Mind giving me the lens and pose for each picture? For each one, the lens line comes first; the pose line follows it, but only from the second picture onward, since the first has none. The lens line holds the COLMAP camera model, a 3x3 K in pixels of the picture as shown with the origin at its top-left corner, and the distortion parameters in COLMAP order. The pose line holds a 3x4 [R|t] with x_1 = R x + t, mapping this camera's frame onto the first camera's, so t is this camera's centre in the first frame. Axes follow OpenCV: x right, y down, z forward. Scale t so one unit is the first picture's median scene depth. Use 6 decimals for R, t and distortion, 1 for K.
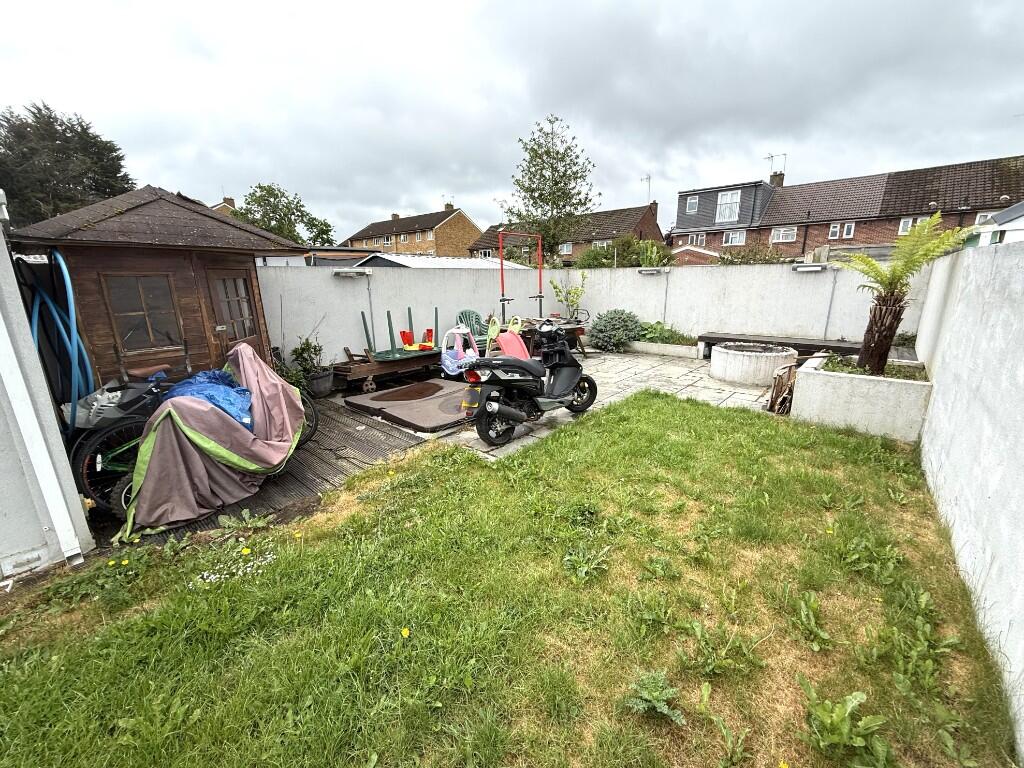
lens RADIAL K [[416.2, 0, 514.4], [0, 416.2, 379.8], [0, 0, 1]] dist [-0.001201, 0.000604]
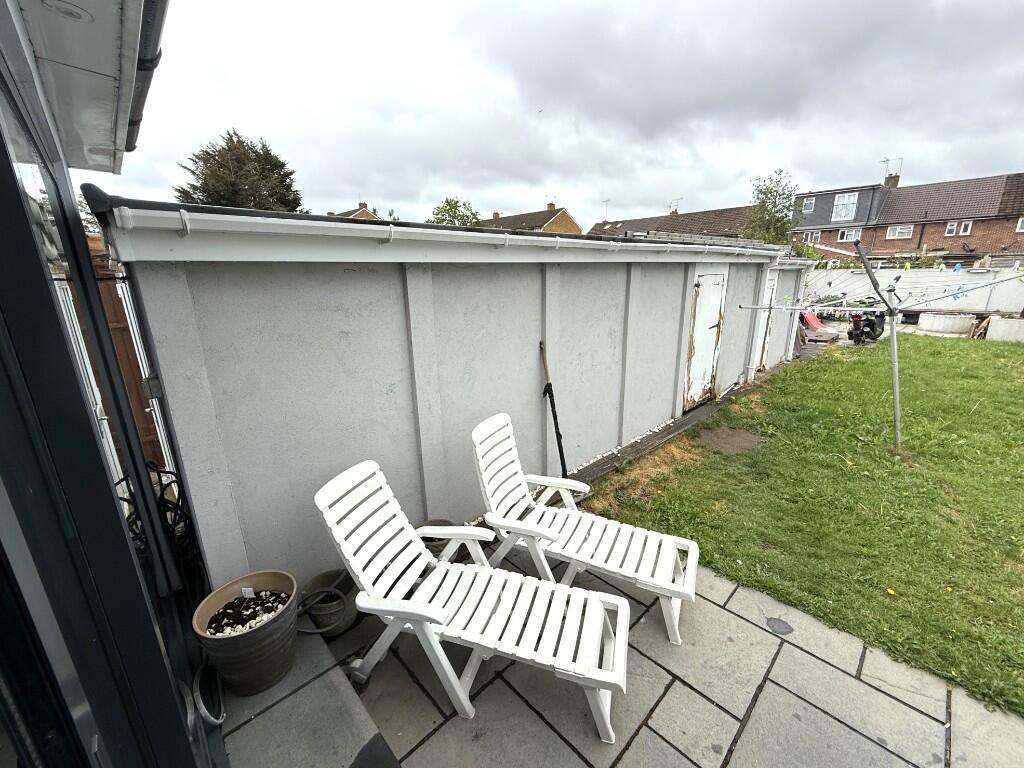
lens RADIAL K [[416.2, 0, 512.7], [0, 416.2, 381.1], [0, 0, 1]] dist [-0.001201, 0.000604]
pose [[0.993673, 0.022484, -0.110042, -0.264174], [-0.019960, 0.999513, 0.023984, 0.049886], [0.110528, -0.021636, 0.993637, -0.248474]]
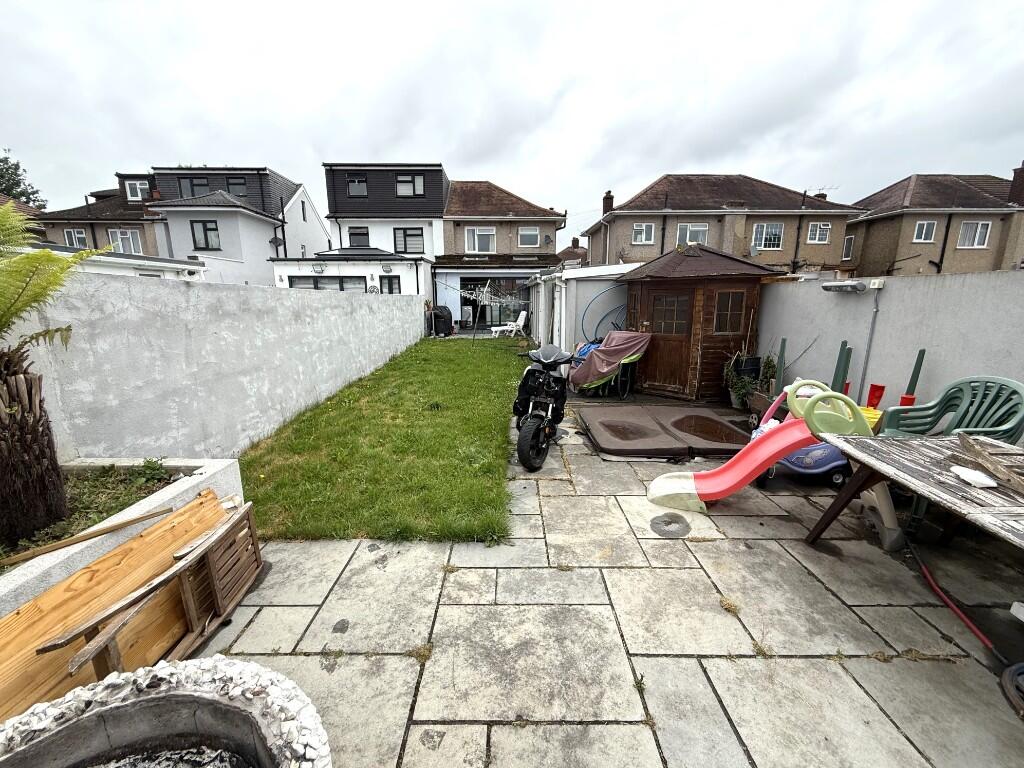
lens RADIAL K [[416.2, 0, 509.0], [0, 416.2, 387.9], [0, 0, 1]] dist [-0.001201, 0.000604]
pose [[-0.760114, 0.156892, -0.630565, 0.114671], [-0.139411, 0.908440, 0.394083, -0.063357], [0.634659, 0.387456, -0.668645, 0.248949]]
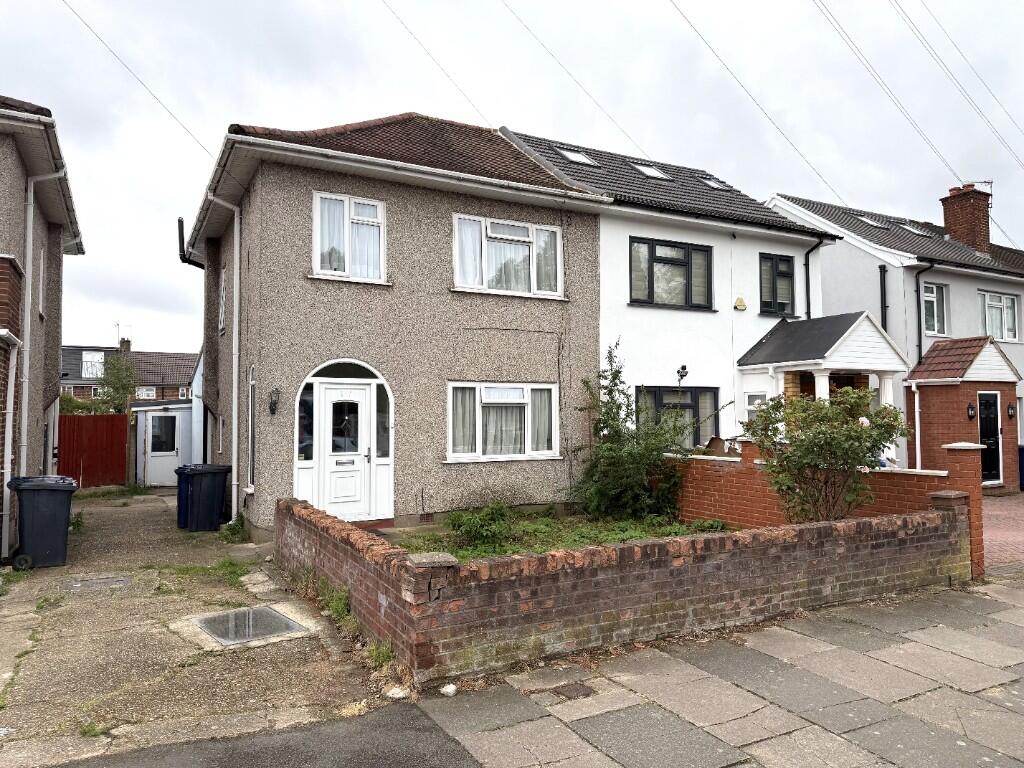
lens RADIAL K [[716.7, 0, 511.9], [0, 716.7, 384.7], [0, 0, 1]] dist [0.000495, 0.000131]
pose [[0.367453, 0.060733, 0.928057, -0.887602], [0.225398, 0.962302, -0.152218, 0.182601], [-0.902316, 0.265115, 0.339912, -0.666644]]
